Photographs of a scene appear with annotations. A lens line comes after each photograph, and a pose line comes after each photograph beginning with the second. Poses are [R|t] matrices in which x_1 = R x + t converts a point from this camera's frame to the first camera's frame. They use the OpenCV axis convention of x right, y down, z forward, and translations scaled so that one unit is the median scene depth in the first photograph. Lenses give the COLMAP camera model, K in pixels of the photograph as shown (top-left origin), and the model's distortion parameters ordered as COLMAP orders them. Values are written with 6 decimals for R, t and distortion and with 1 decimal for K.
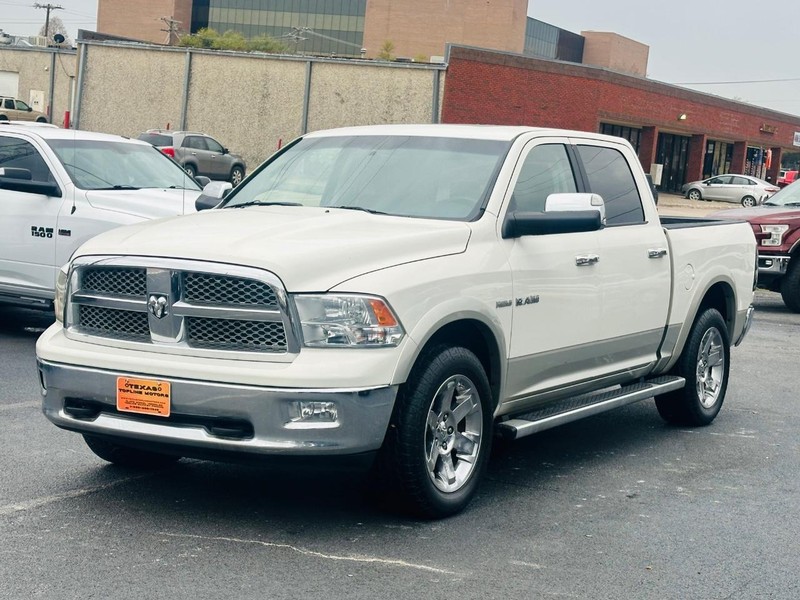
lens RADIAL K [[1451.2, 0, 381.4], [0, 1451.2, 299.6], [0, 0, 1]] dist [0.145738, 0.050287]
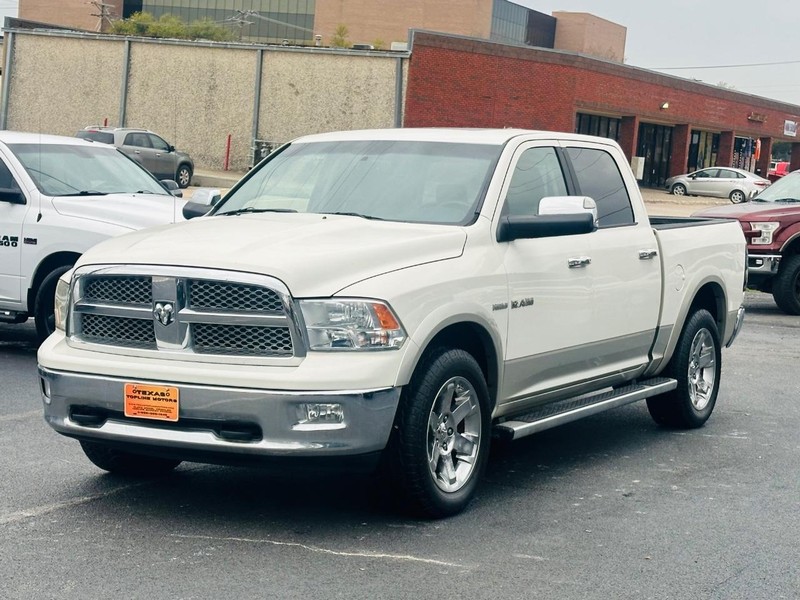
lens RADIAL K [[1614.0, 0, 378.1], [0, 1614.0, 300.6], [0, 0, 1]] dist [0.144743, 0.046790]
pose [[0.999519, -0.014844, 0.027237, -0.027452], [0.014981, 0.999876, -0.004832, 0.002612], [-0.027162, 0.005238, 0.999617, -0.108790]]
